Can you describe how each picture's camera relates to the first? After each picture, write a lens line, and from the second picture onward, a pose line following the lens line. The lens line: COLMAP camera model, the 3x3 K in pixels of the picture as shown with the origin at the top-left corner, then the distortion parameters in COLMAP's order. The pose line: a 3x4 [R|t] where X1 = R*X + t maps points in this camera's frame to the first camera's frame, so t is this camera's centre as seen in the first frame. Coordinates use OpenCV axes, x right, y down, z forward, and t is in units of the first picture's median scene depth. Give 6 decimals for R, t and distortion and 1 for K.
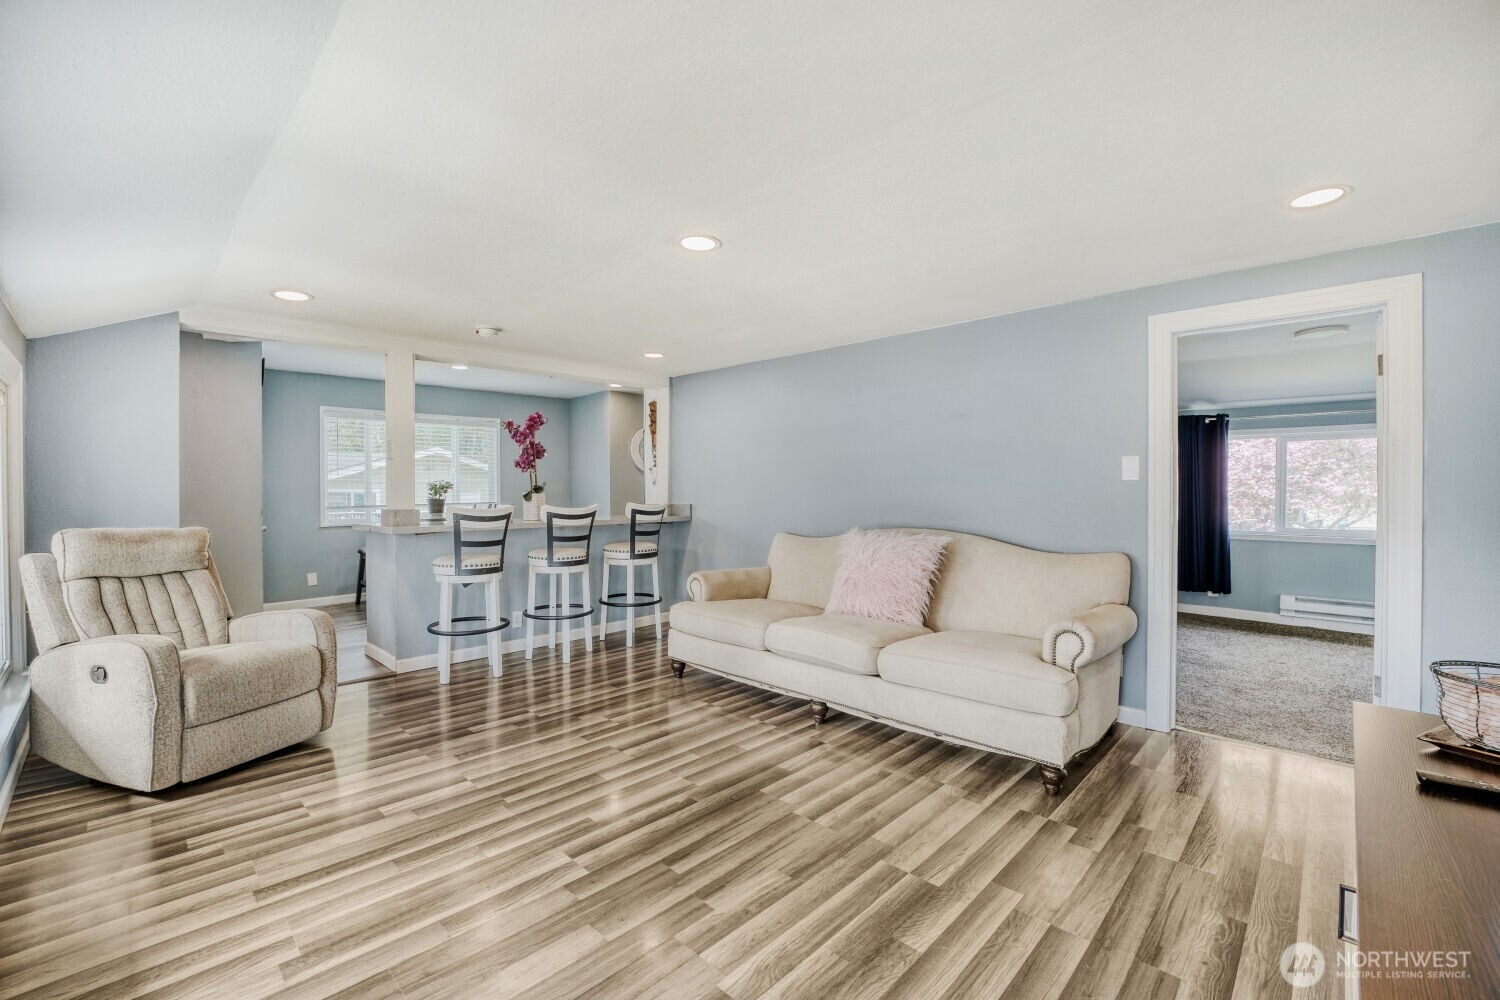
lens RADIAL K [[667.1, 0, 750.0], [0, 667.1, 500.0], [0, 0, 1]] dist [-0.021975, 0.000019]
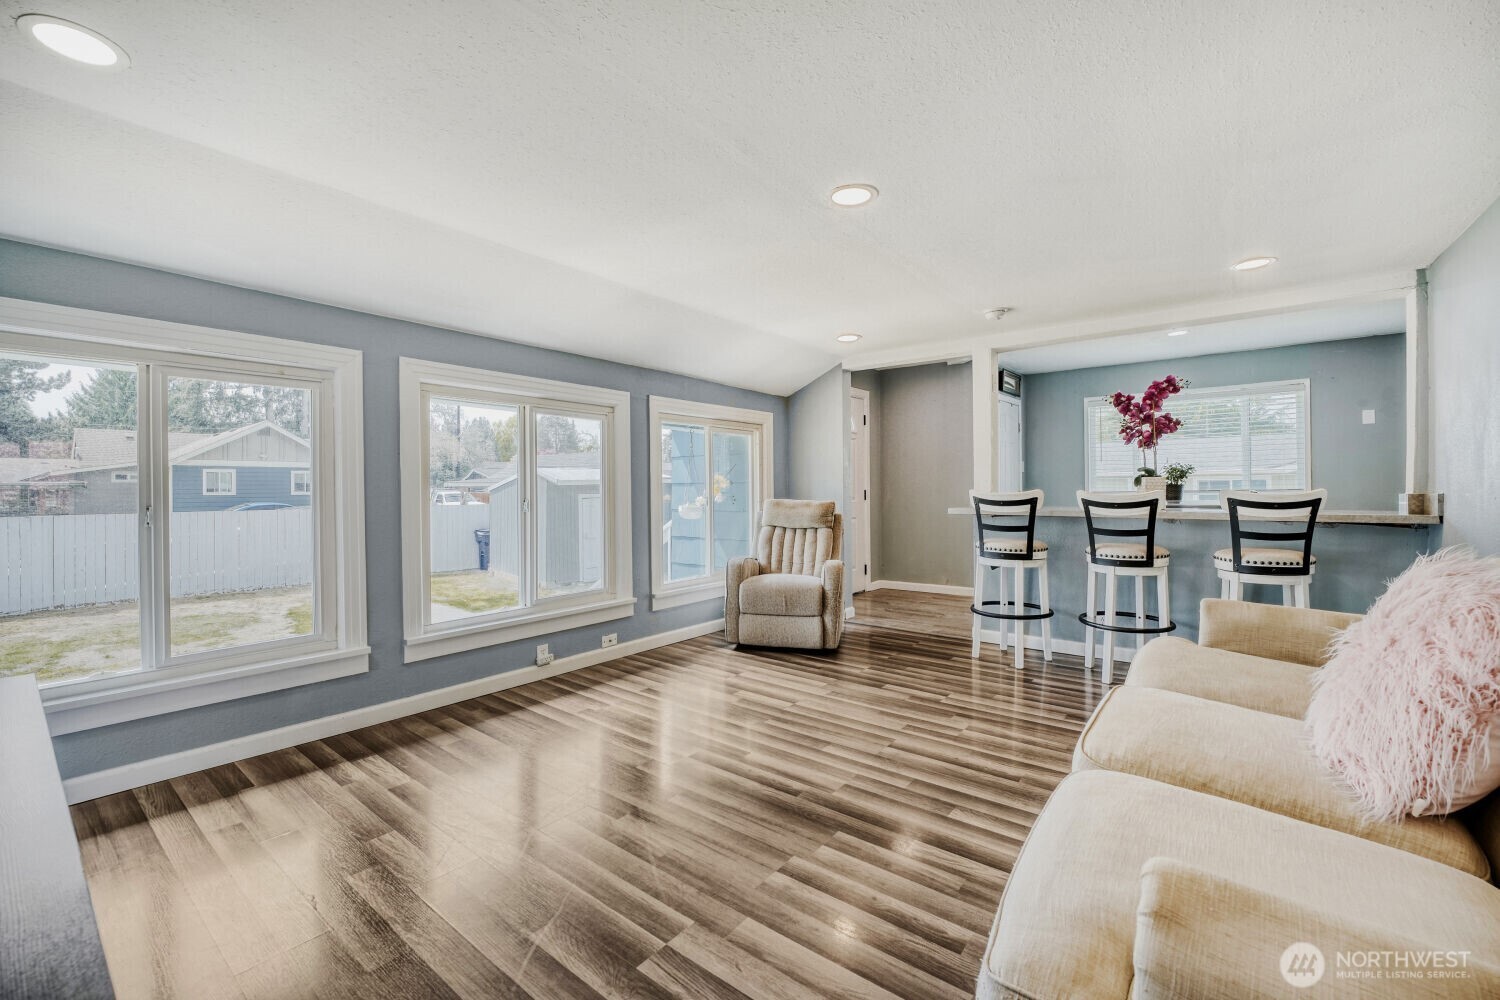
lens RADIAL K [[601.3, 0, 679.1], [0, 601.3, 484.6], [0, 0, 1]] dist [-0.000553, -0.000056]
pose [[0.057030, 0.003206, -0.998367, 0.620067], [-0.008107, 0.999963, 0.002748, 0.002299], [0.998340, 0.007937, 0.057054, 0.620821]]
